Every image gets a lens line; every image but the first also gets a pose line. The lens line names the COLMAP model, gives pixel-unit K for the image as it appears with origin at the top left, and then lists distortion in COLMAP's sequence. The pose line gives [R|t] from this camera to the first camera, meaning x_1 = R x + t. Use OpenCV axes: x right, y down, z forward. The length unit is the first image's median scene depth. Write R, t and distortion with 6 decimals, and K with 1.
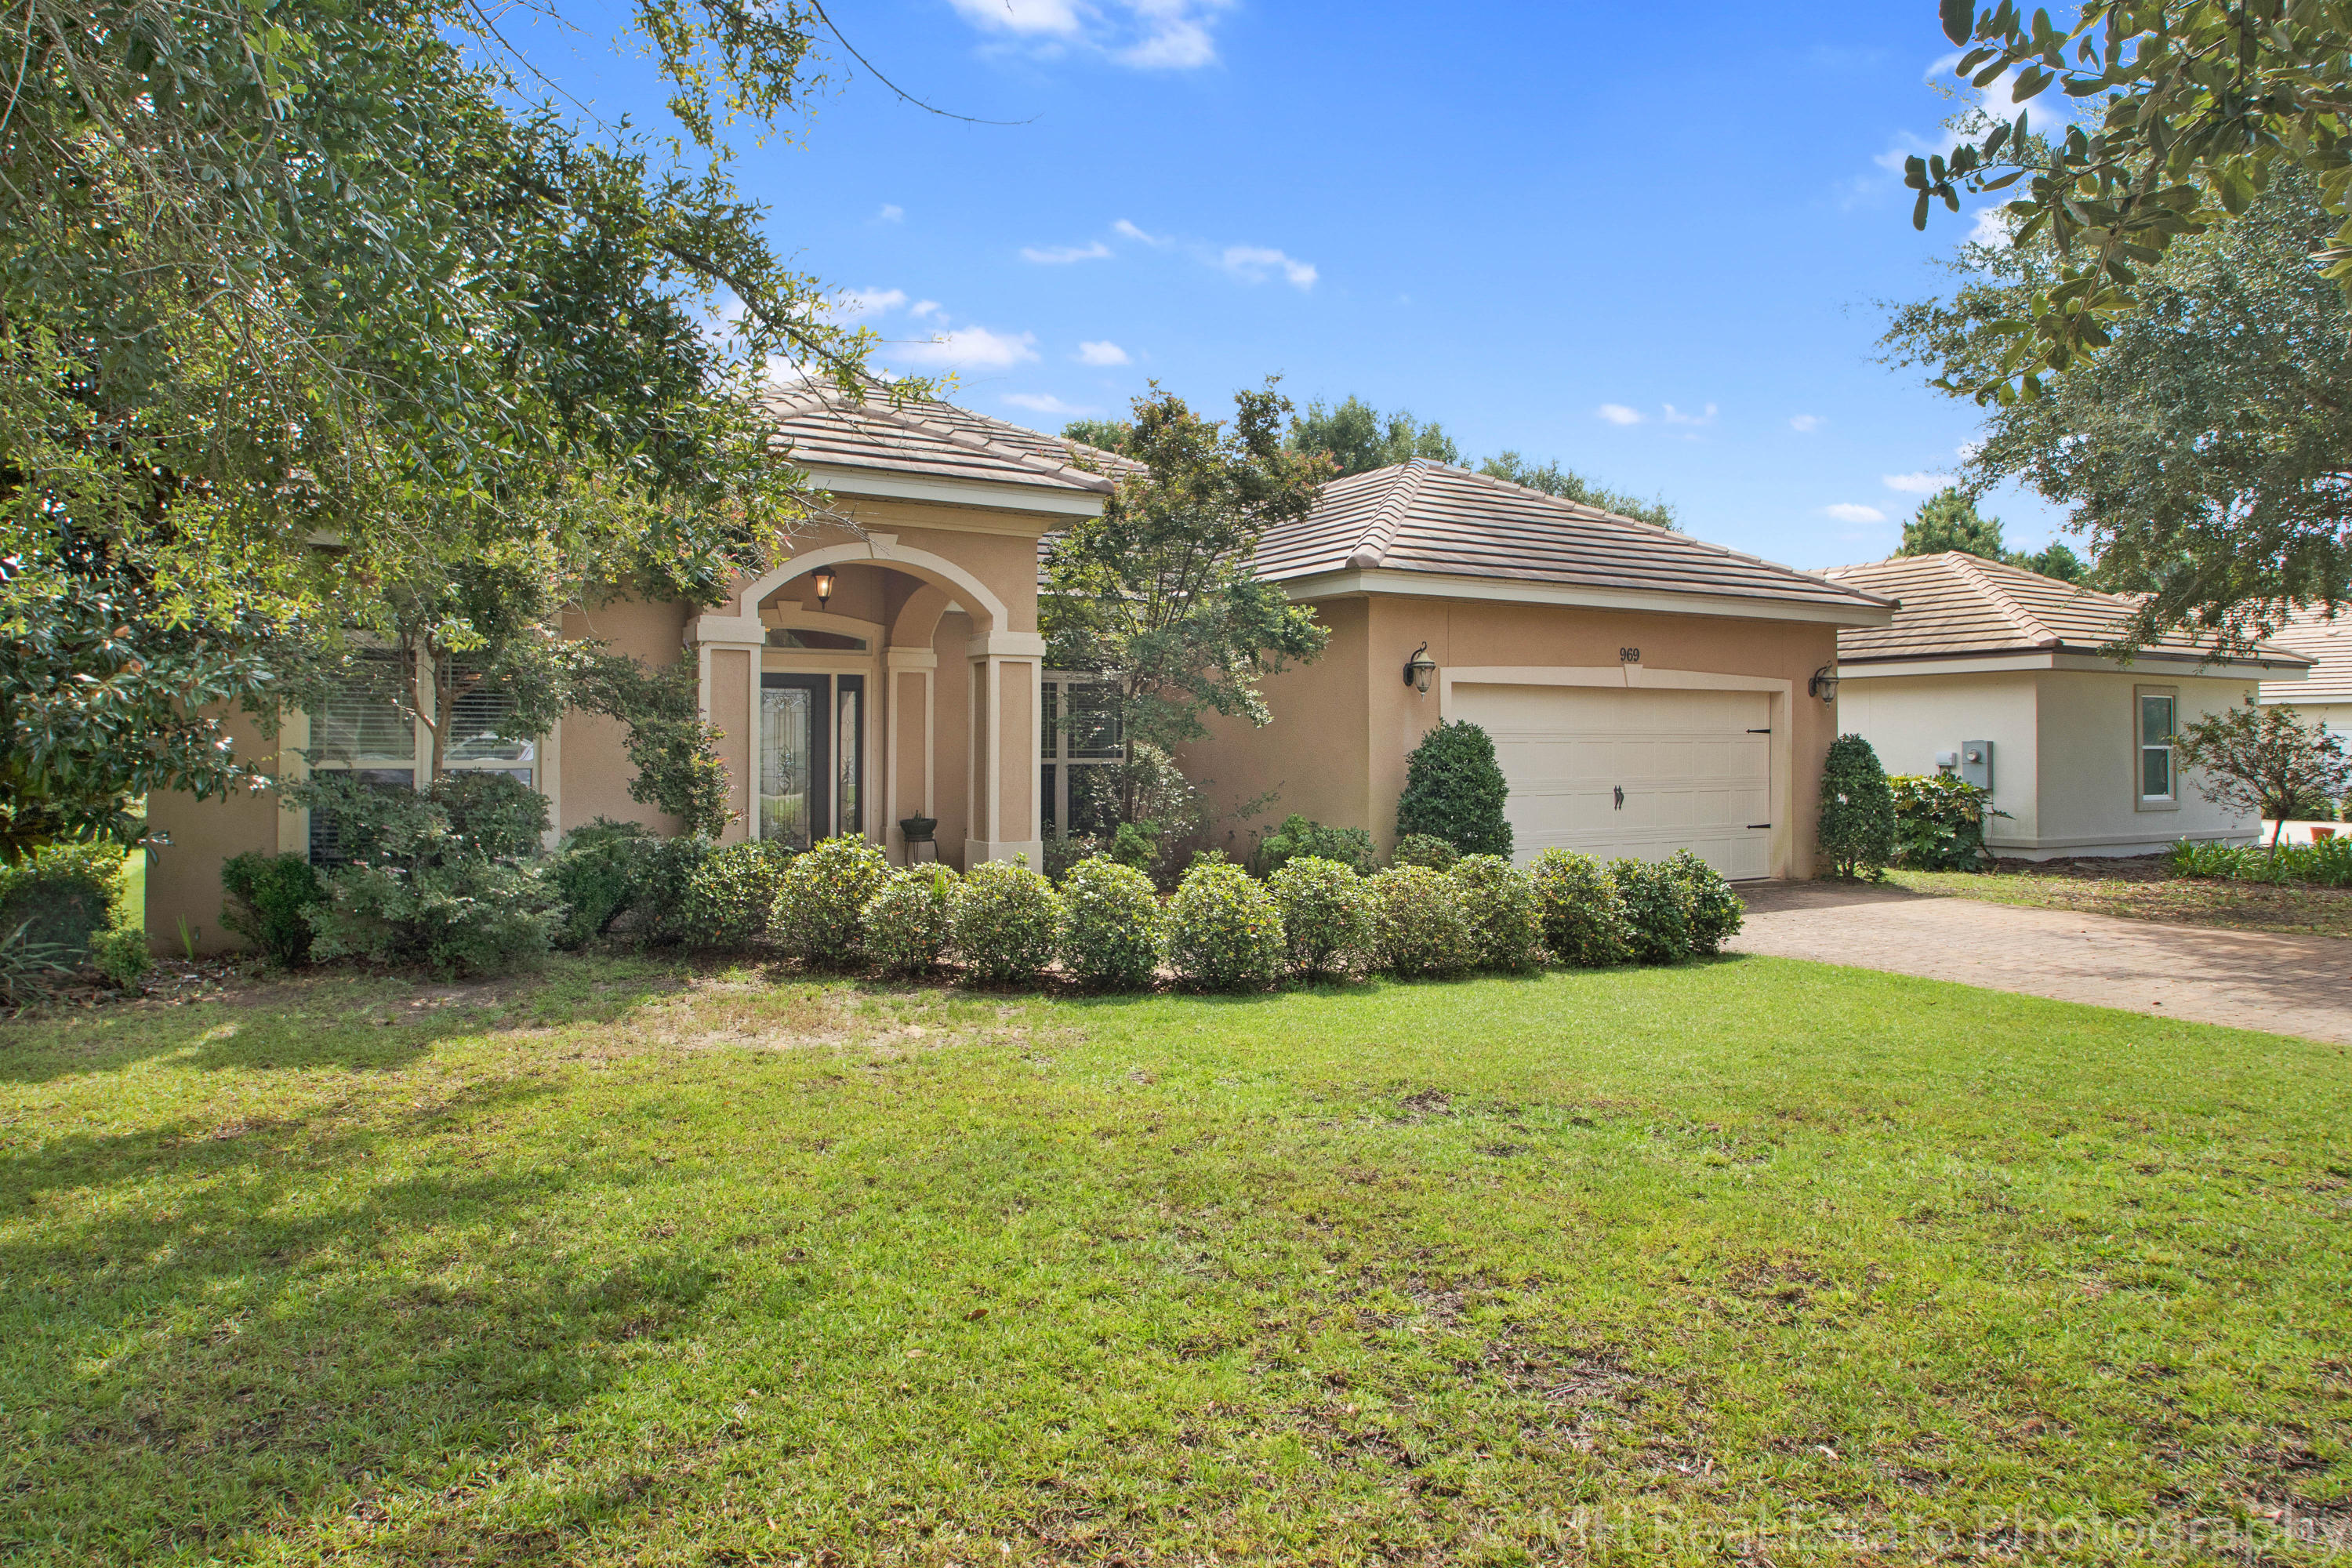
lens RADIAL K [[1442.5, 0, 1173.2], [0, 1442.5, 738.4], [0, 0, 1]] dist [-0.003000, 0.000023]
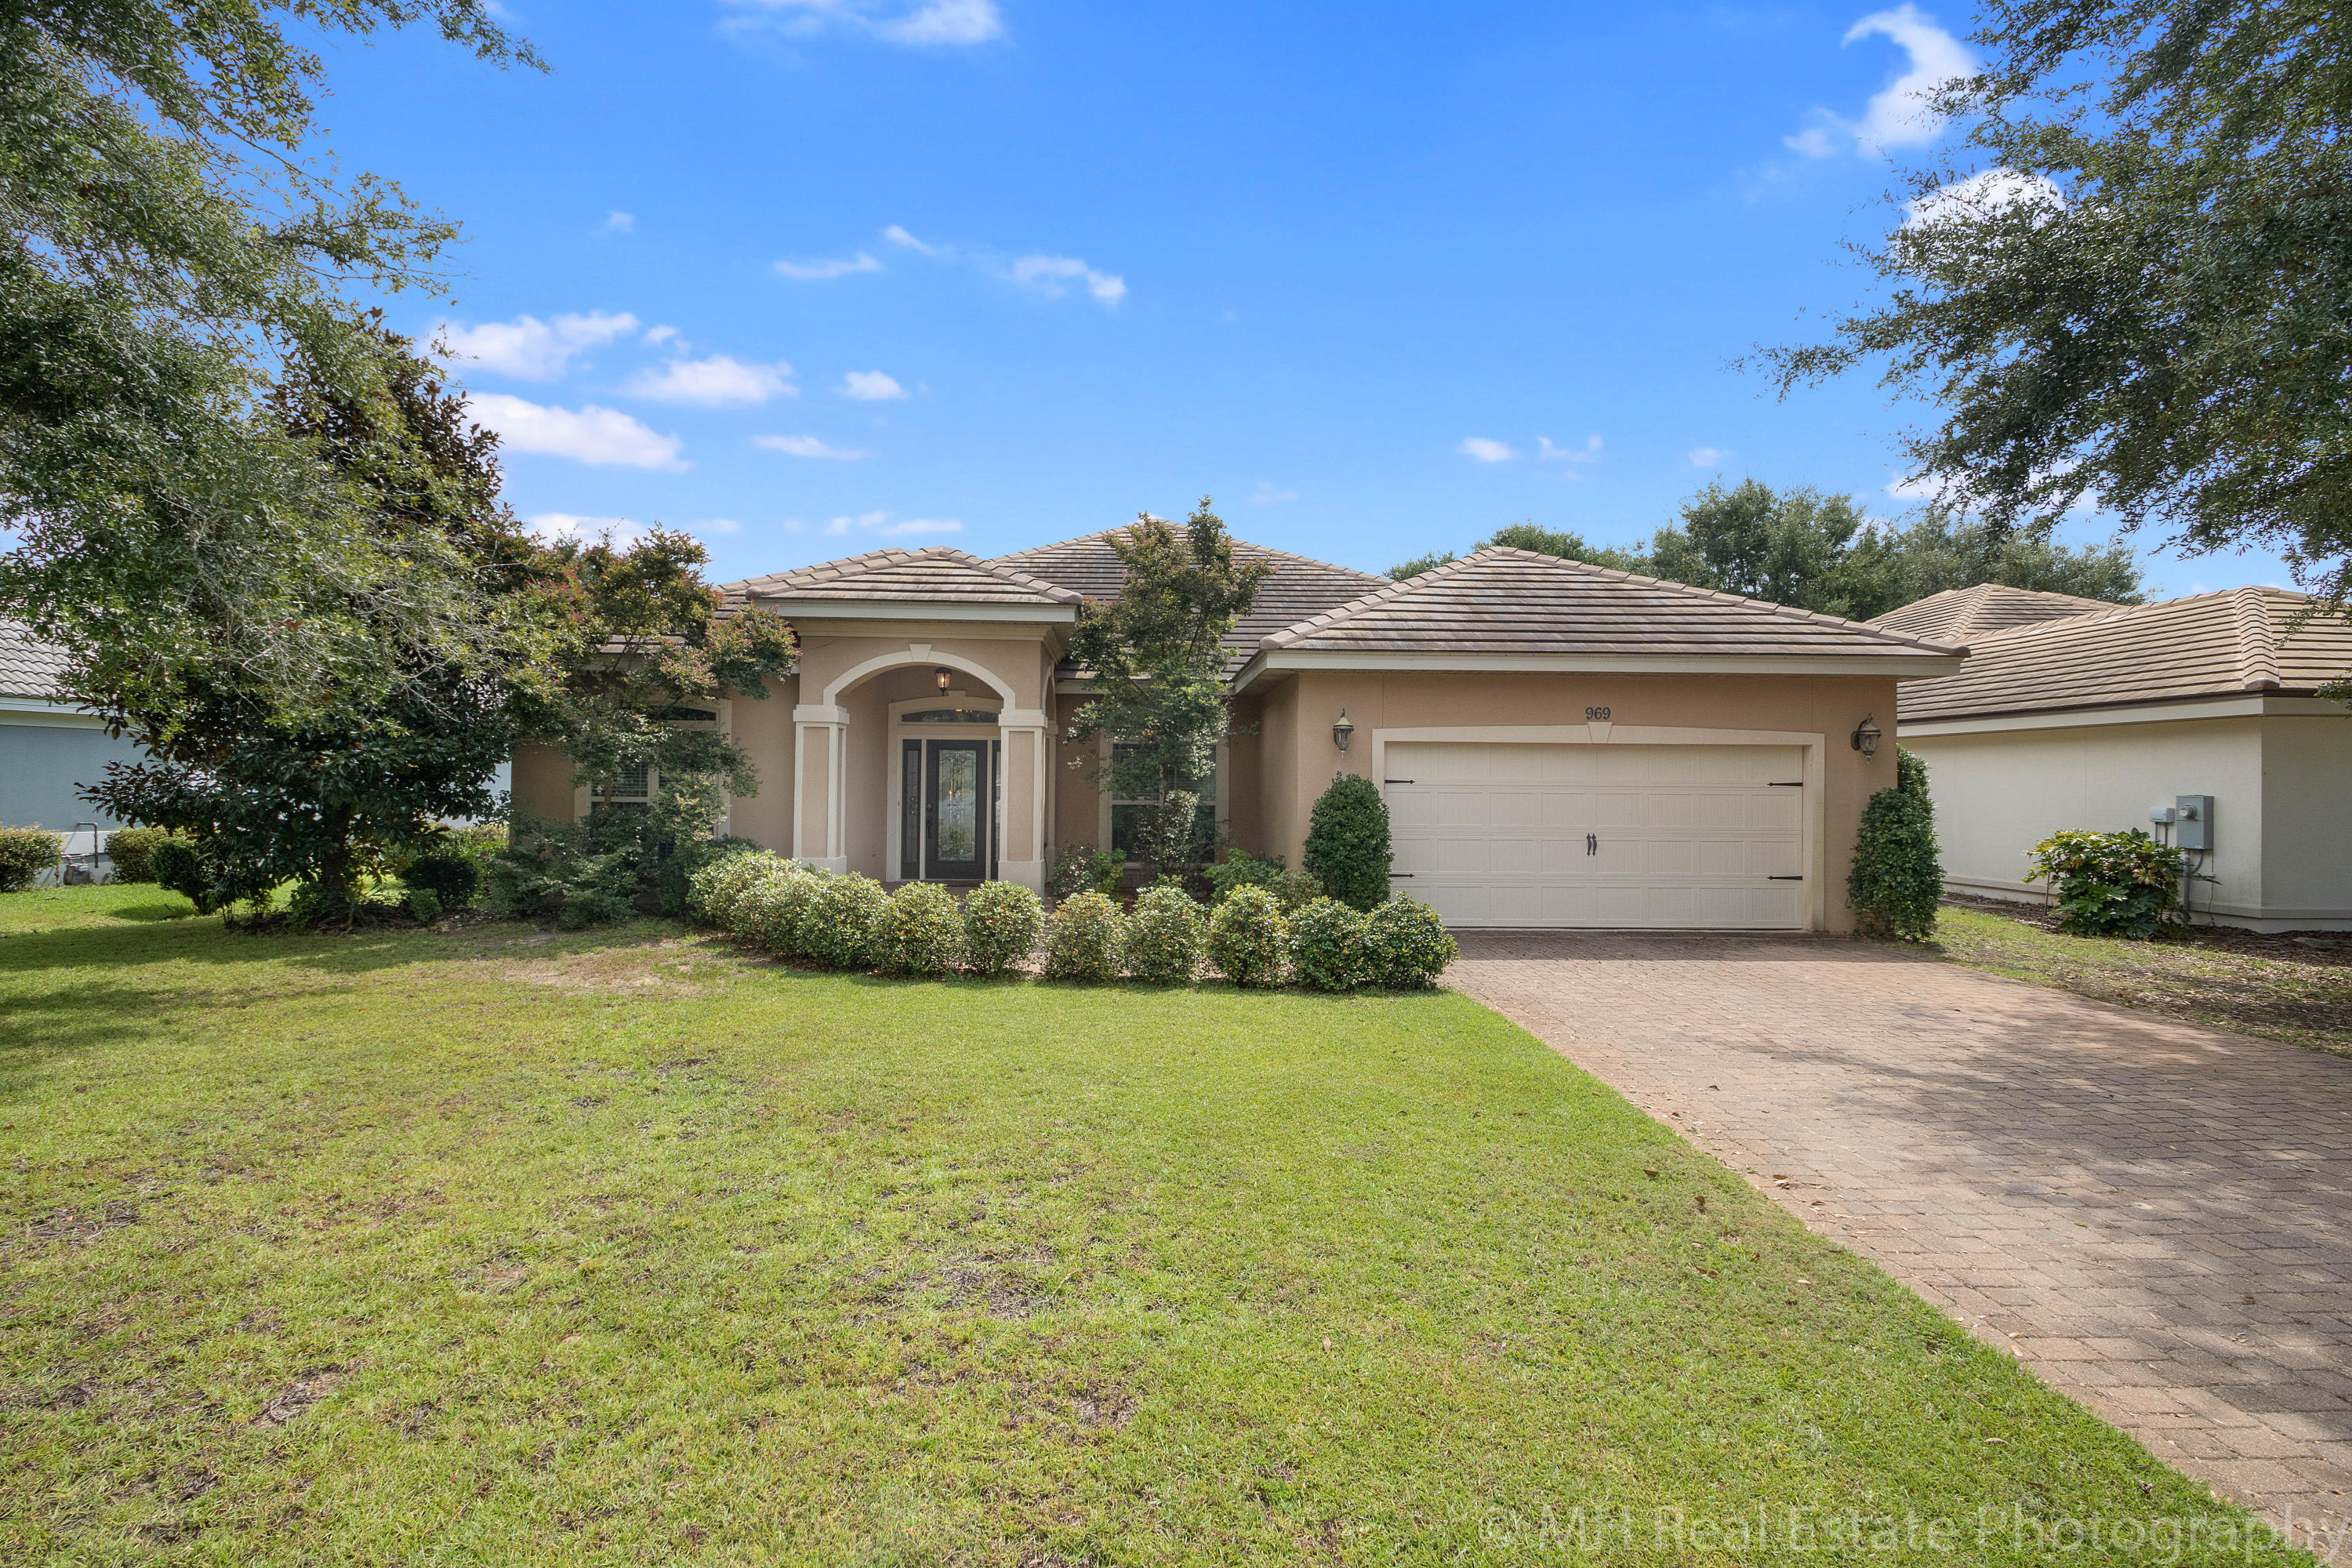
lens RADIAL K [[1108.8, 0, 1163.7], [0, 1108.8, 746.0], [0, 0, 1]] dist [-0.000010, -0.000219]
pose [[0.882468, -0.009587, -0.470275, 0.458668], [-0.005205, 0.999532, -0.030145, -0.007054], [0.470344, 0.029050, 0.882005, 0.119886]]
